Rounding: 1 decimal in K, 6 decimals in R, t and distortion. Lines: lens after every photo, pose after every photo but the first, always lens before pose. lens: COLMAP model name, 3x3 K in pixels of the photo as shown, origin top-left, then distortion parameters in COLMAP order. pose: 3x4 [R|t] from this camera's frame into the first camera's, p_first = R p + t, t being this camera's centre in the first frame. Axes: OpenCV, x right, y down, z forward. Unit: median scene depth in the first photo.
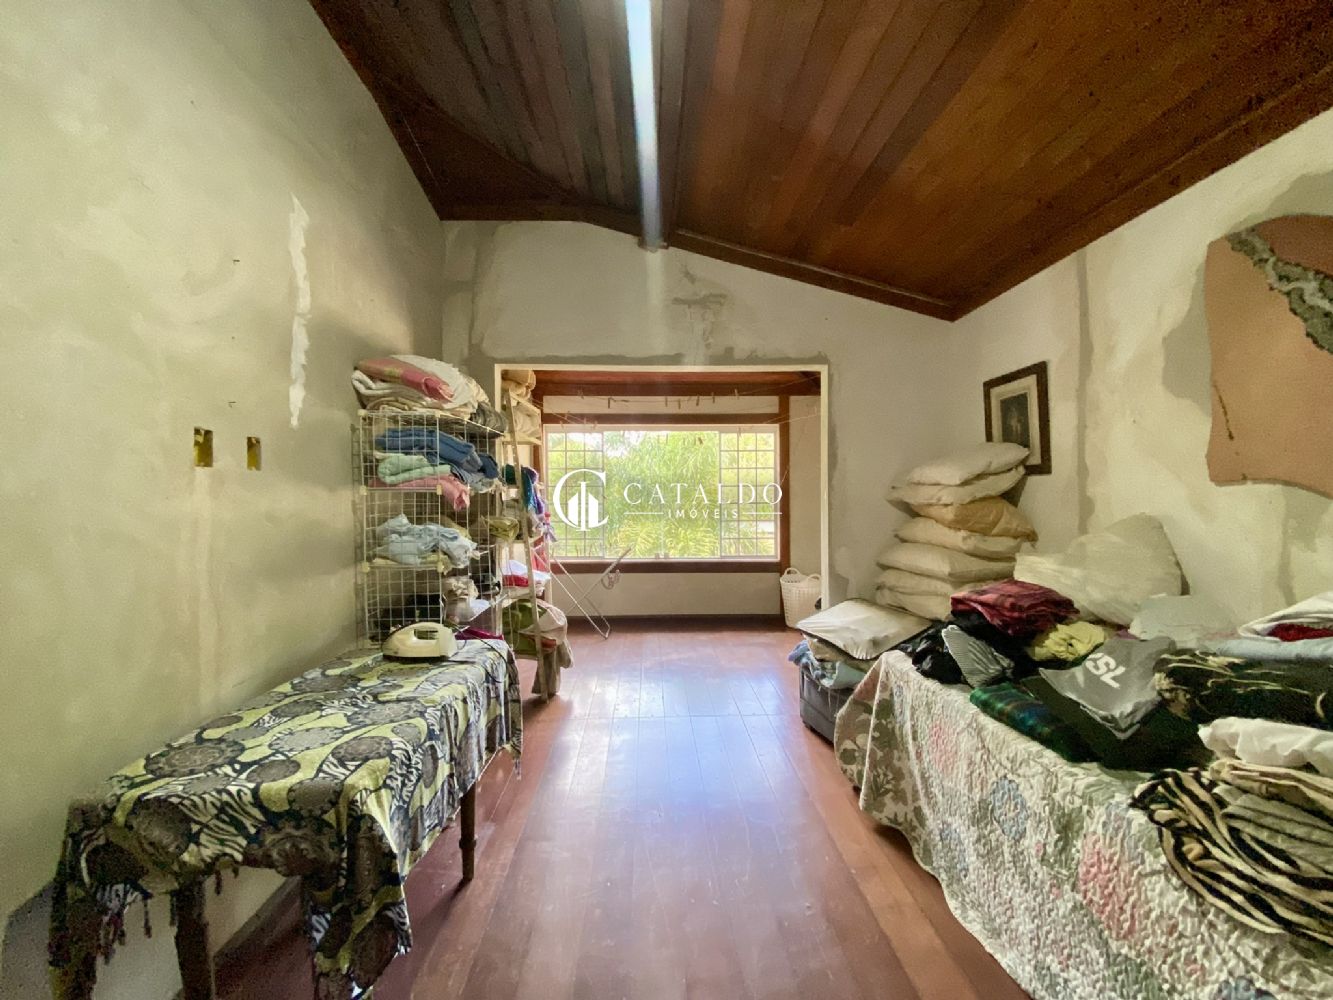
lens RADIAL K [[536.9, 0, 666.1], [0, 536.9, 497.8], [0, 0, 1]] dist [0.003364, -0.014001]
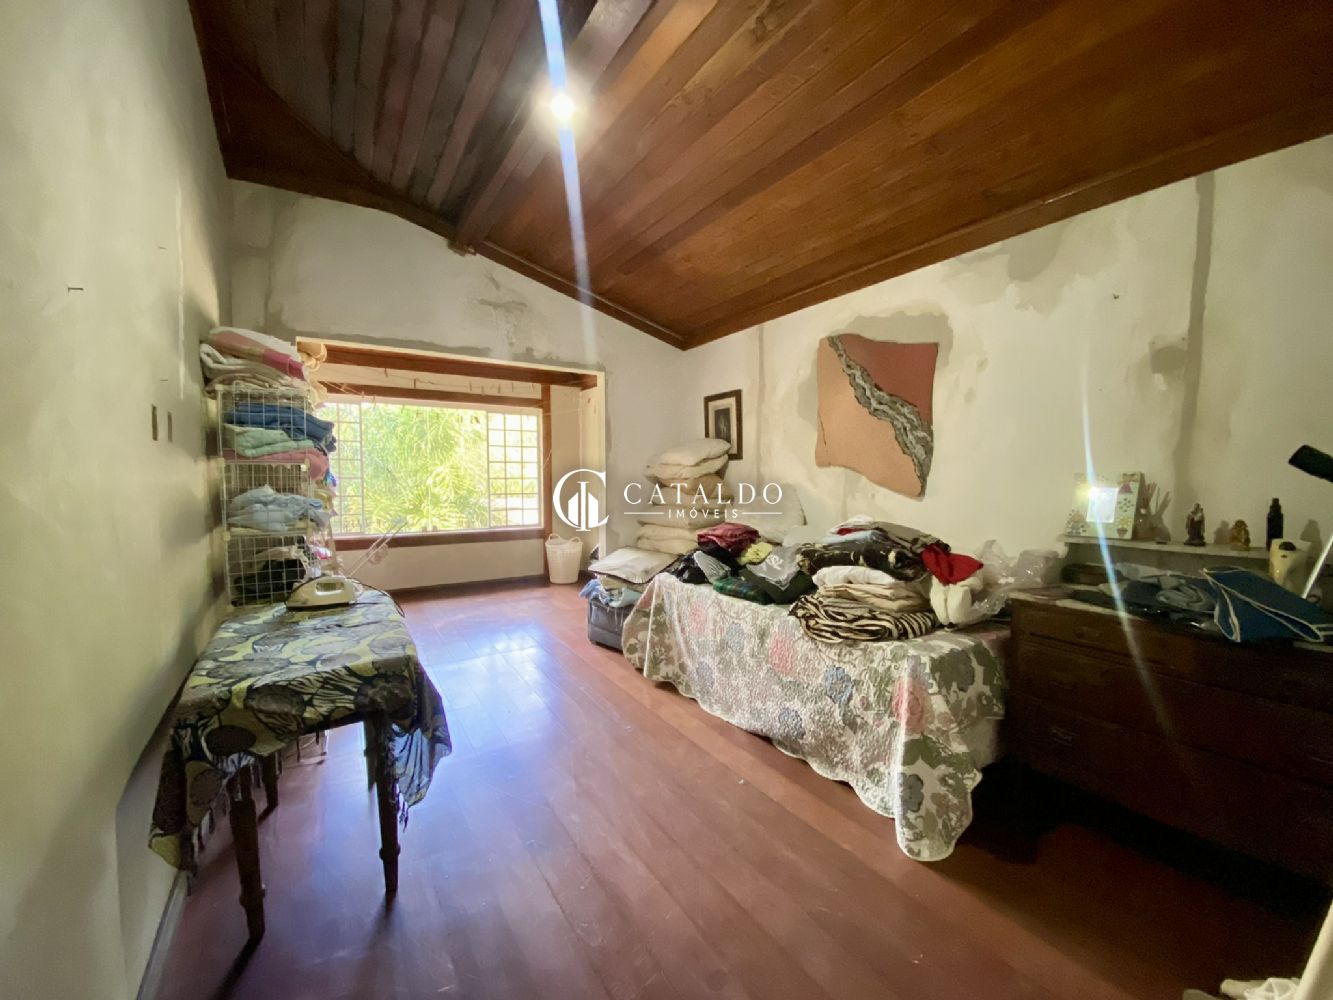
lens RADIAL K [[541.6, 0, 663.8], [0, 541.6, 498.4], [0, 0, 1]] dist [0.029034, -0.019679]
pose [[0.863202, -0.016147, 0.504601, -0.433753], [-0.004814, 0.999180, 0.040209, 0.010814], [-0.504836, -0.037137, 0.862416, -0.410438]]
